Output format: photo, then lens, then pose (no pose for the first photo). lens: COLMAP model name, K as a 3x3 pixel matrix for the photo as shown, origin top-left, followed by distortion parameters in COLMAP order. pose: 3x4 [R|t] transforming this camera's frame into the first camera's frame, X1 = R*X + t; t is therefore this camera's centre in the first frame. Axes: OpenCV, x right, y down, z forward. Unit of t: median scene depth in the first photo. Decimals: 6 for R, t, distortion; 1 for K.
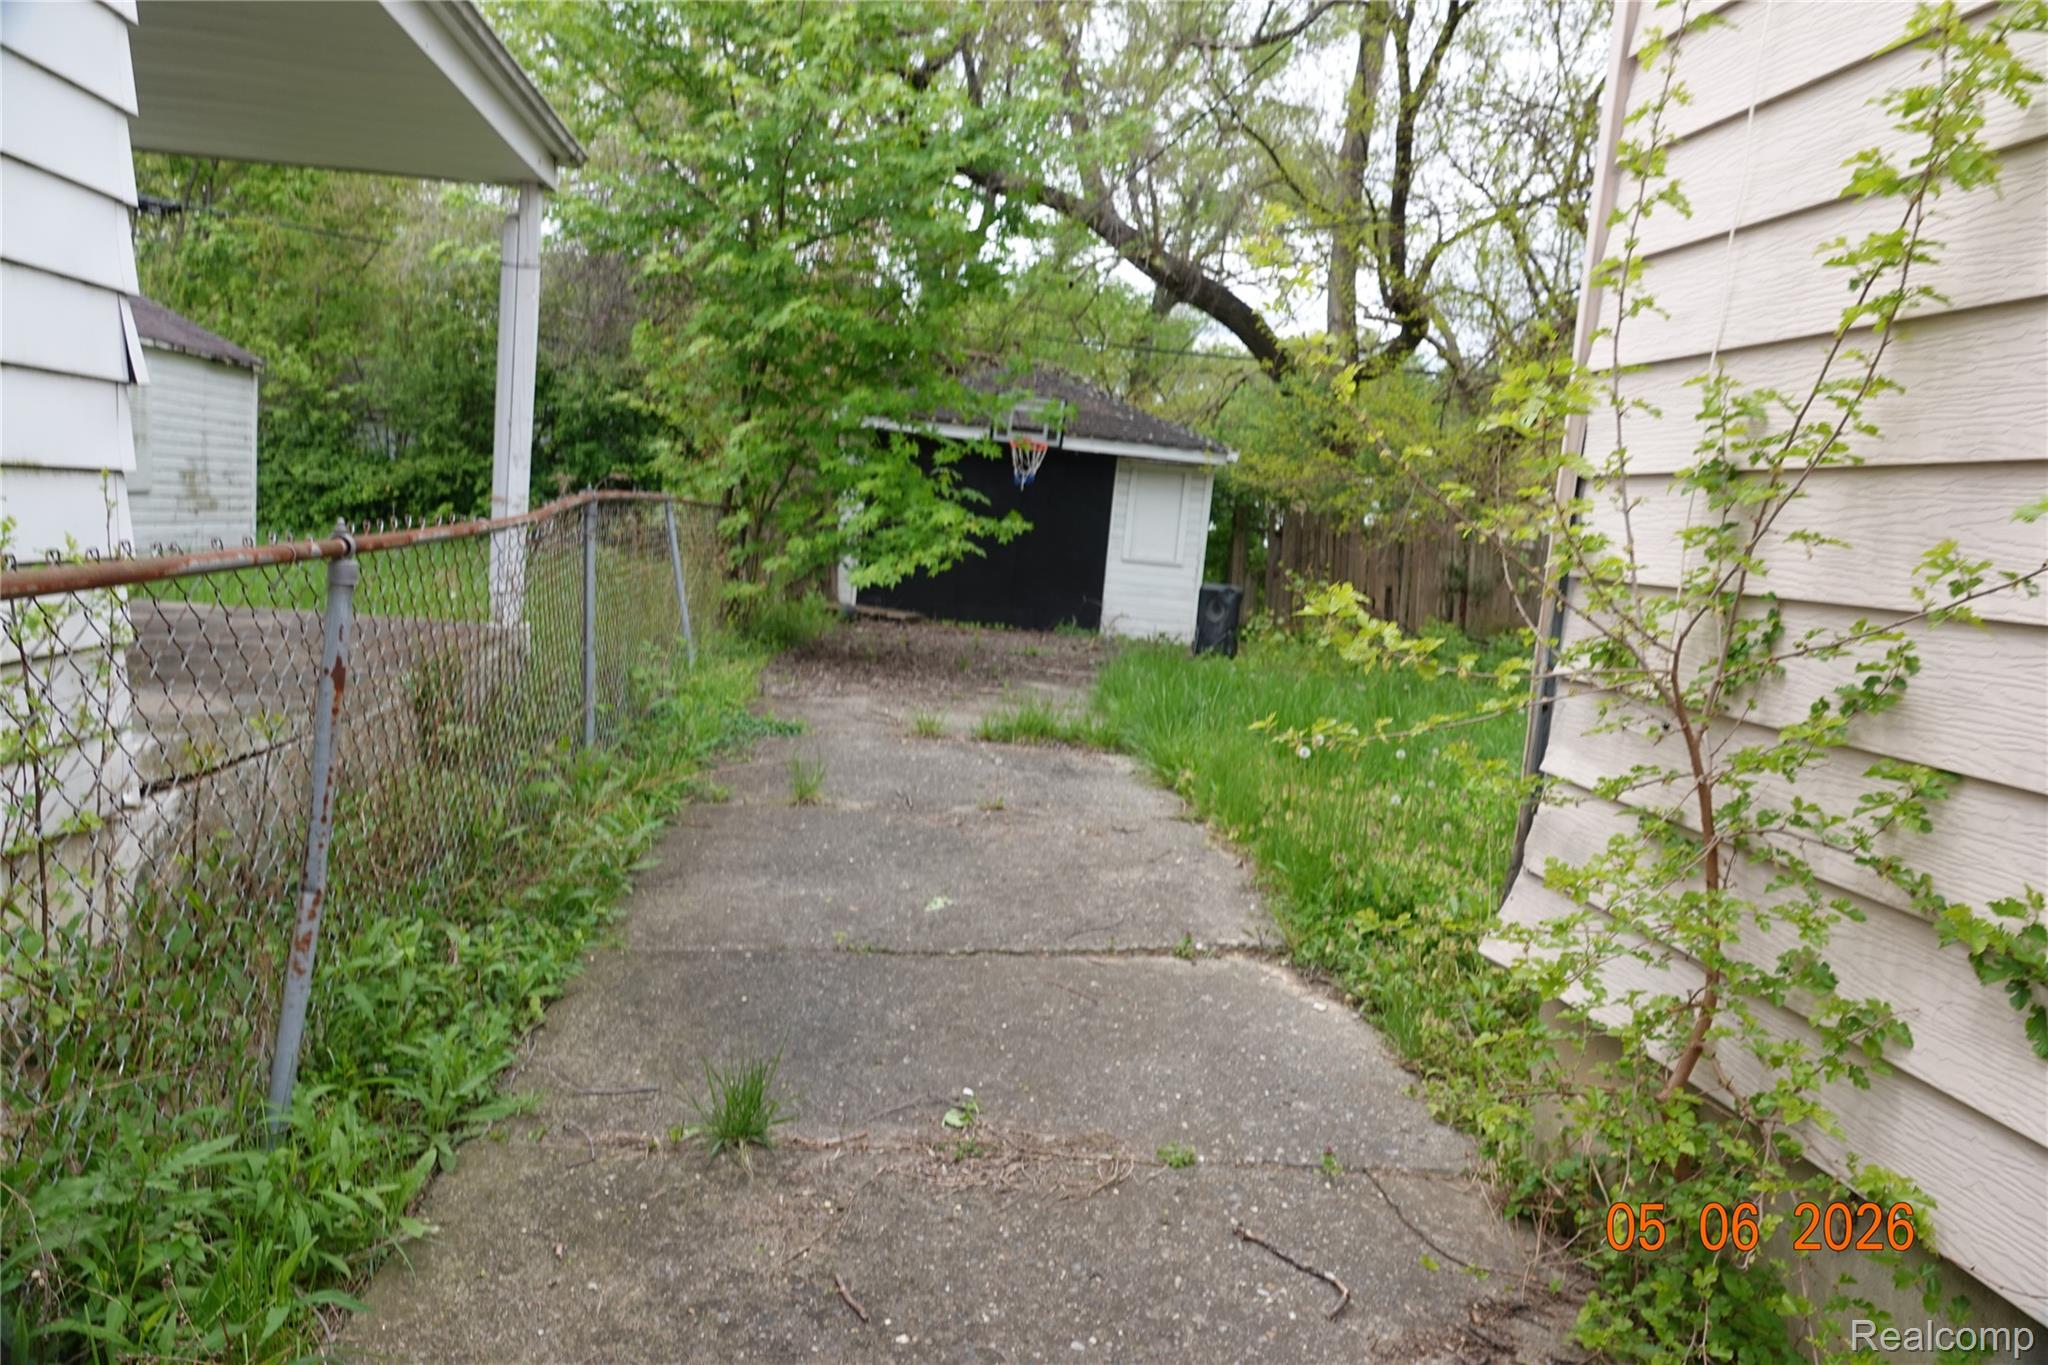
lens RADIAL K [[1441.8, 0, 1024.0], [0, 1441.8, 682.5], [0, 0, 1]] dist [0.005946, -0.001680]
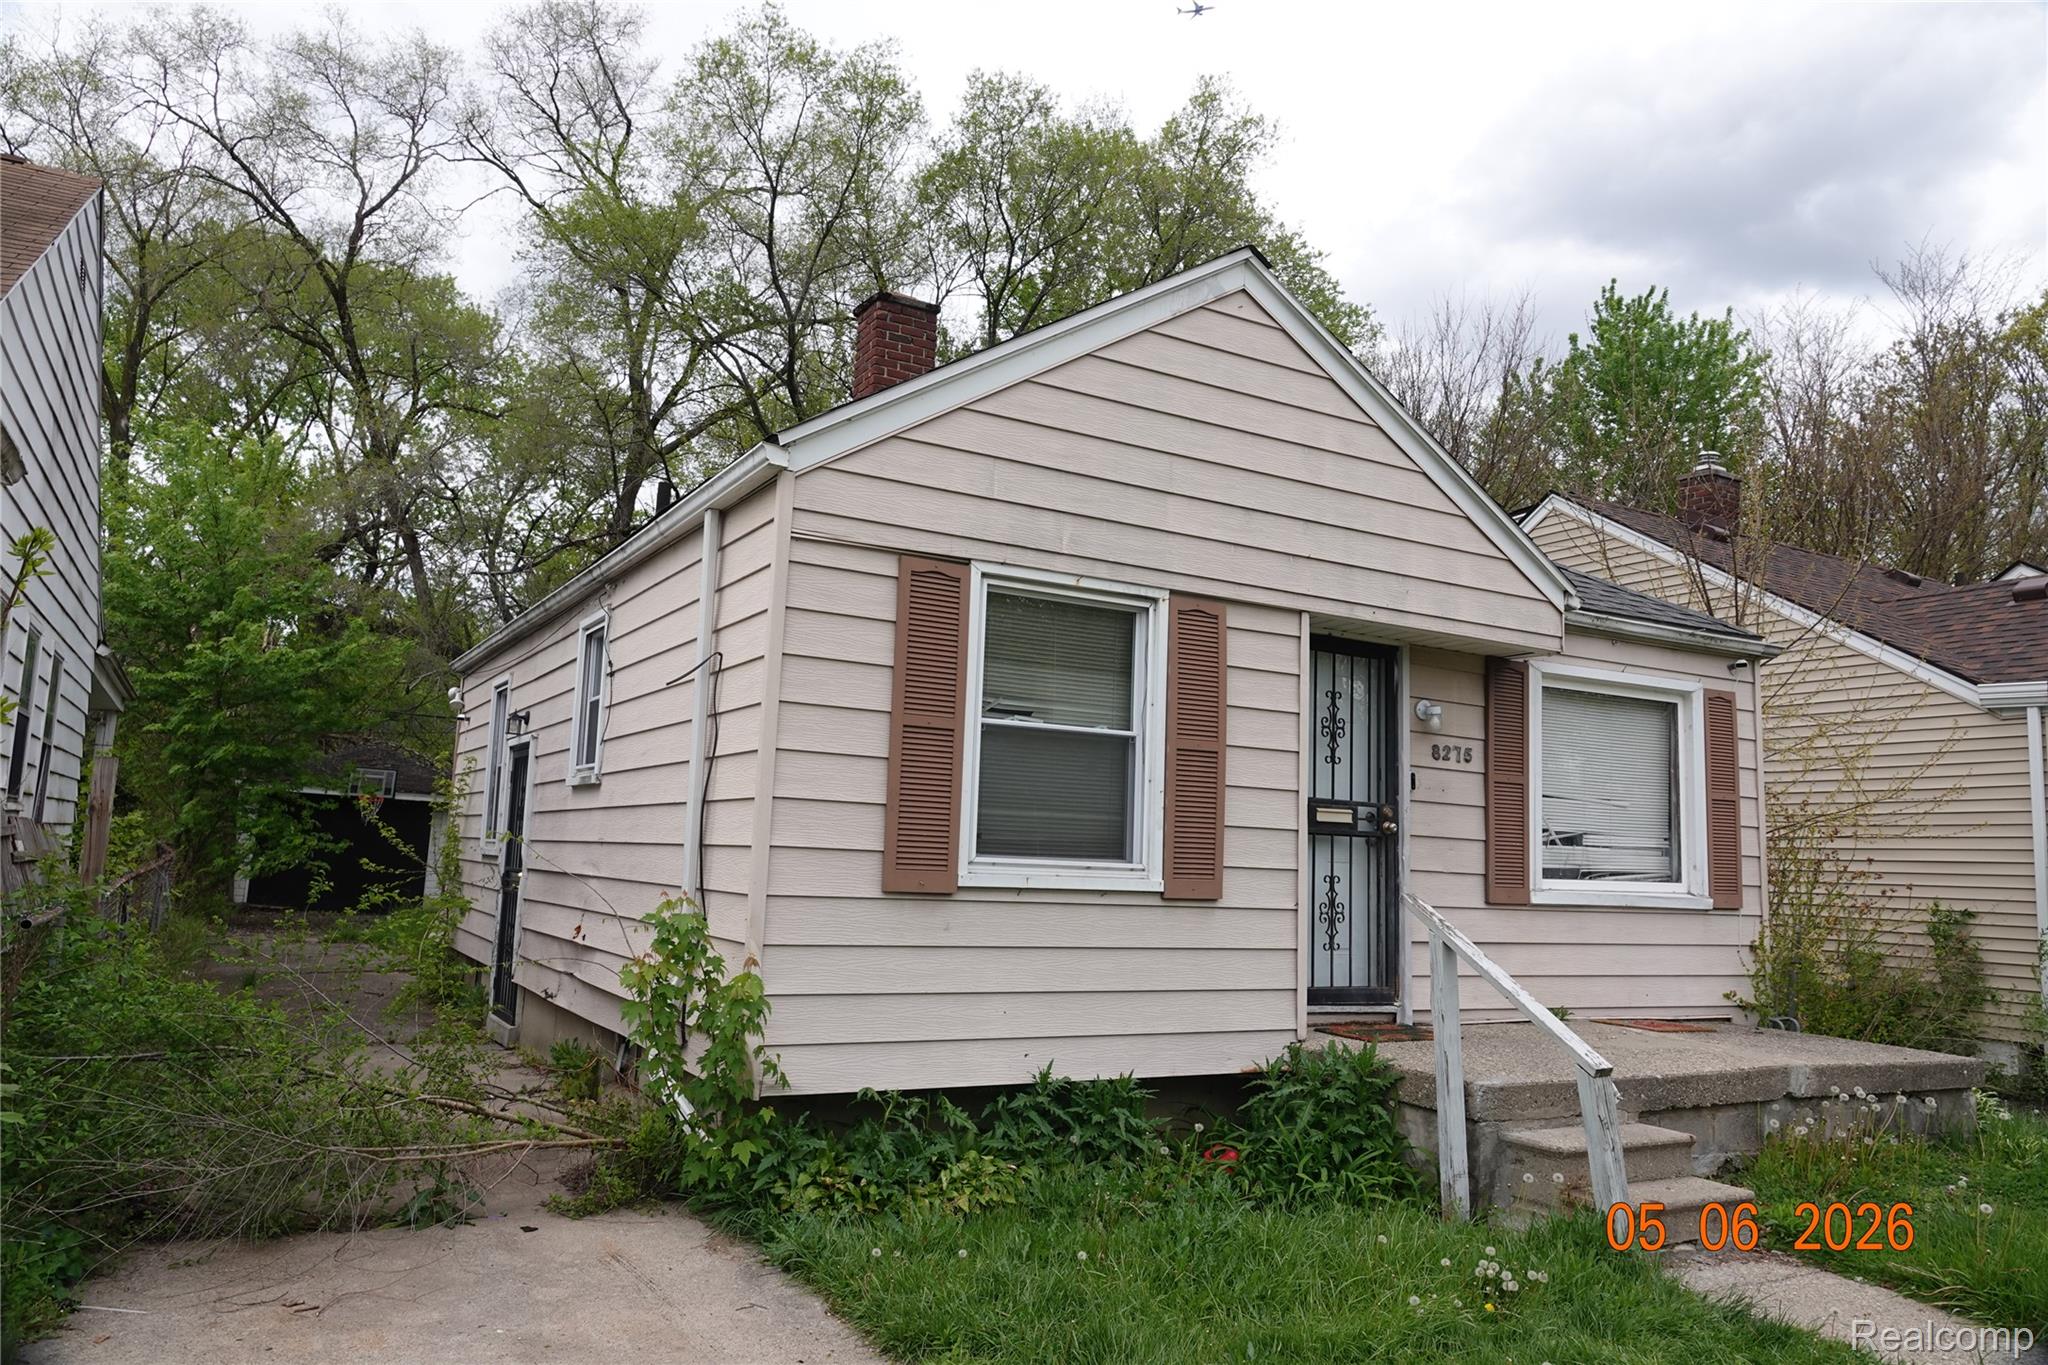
lens RADIAL K [[1441.8, 0, 1024.0], [0, 1441.8, 682.5], [0, 0, 1]] dist [0.005946, -0.001680]
pose [[0.924593, 0.003835, 0.380938, 0.086431], [0.076823, 0.977530, -0.196301, 0.116461], [-0.373131, 0.210763, 0.903522, -1.067558]]
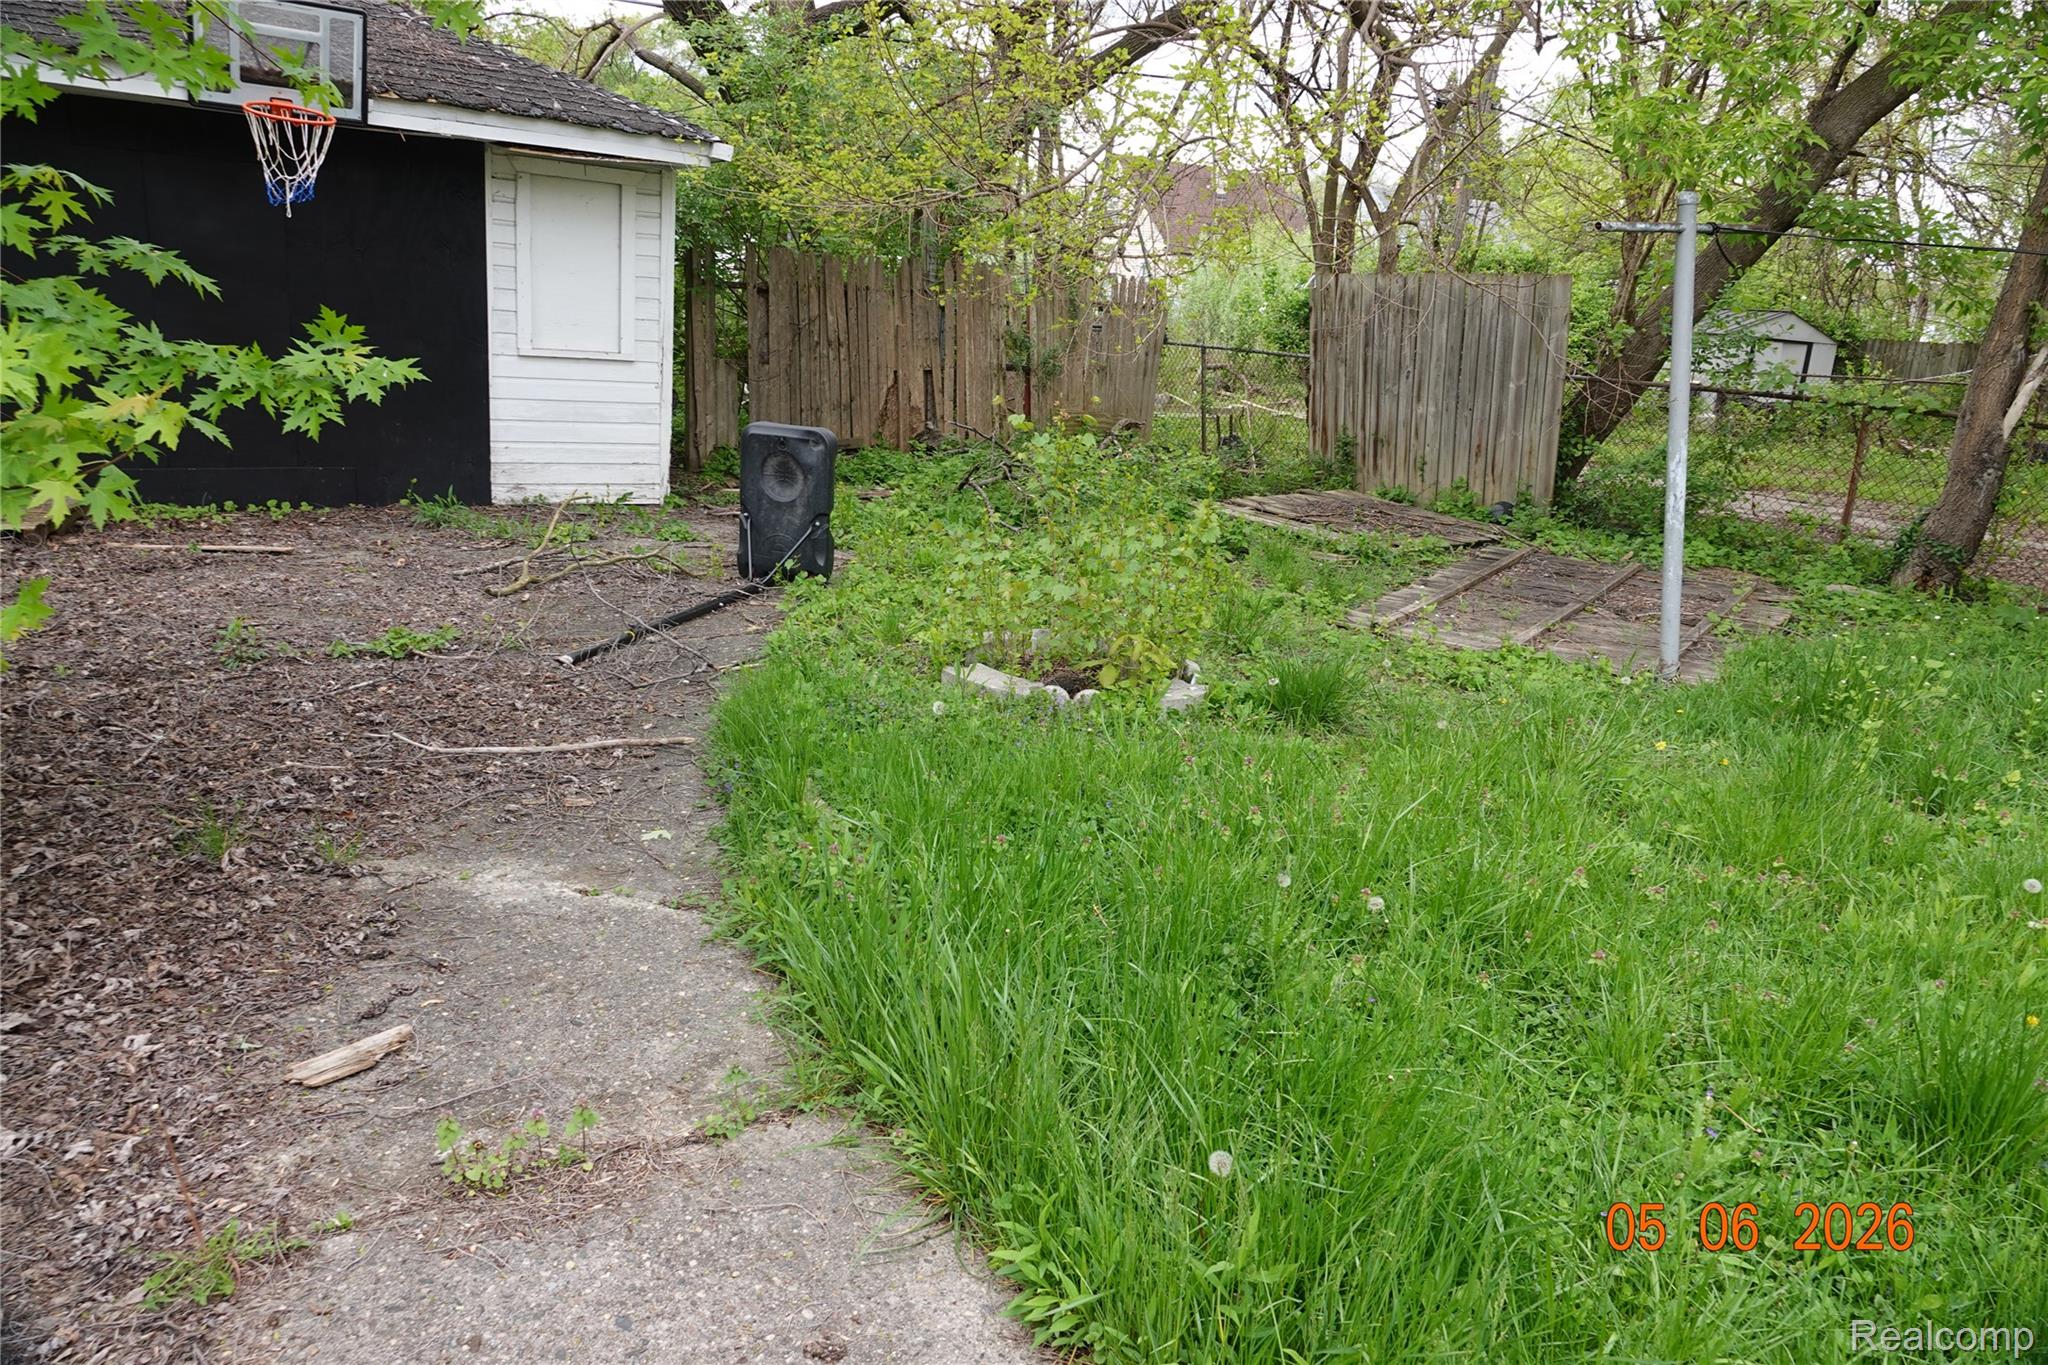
lens RADIAL K [[1441.8, 0, 1024.0], [0, 1441.8, 682.5], [0, 0, 1]] dist [0.005946, -0.001680]
pose [[0.891564, -0.141056, 0.430367, -0.015571], [0.058647, 0.978218, 0.199123, -0.090315], [-0.449081, -0.152291, 0.880417, 0.632208]]
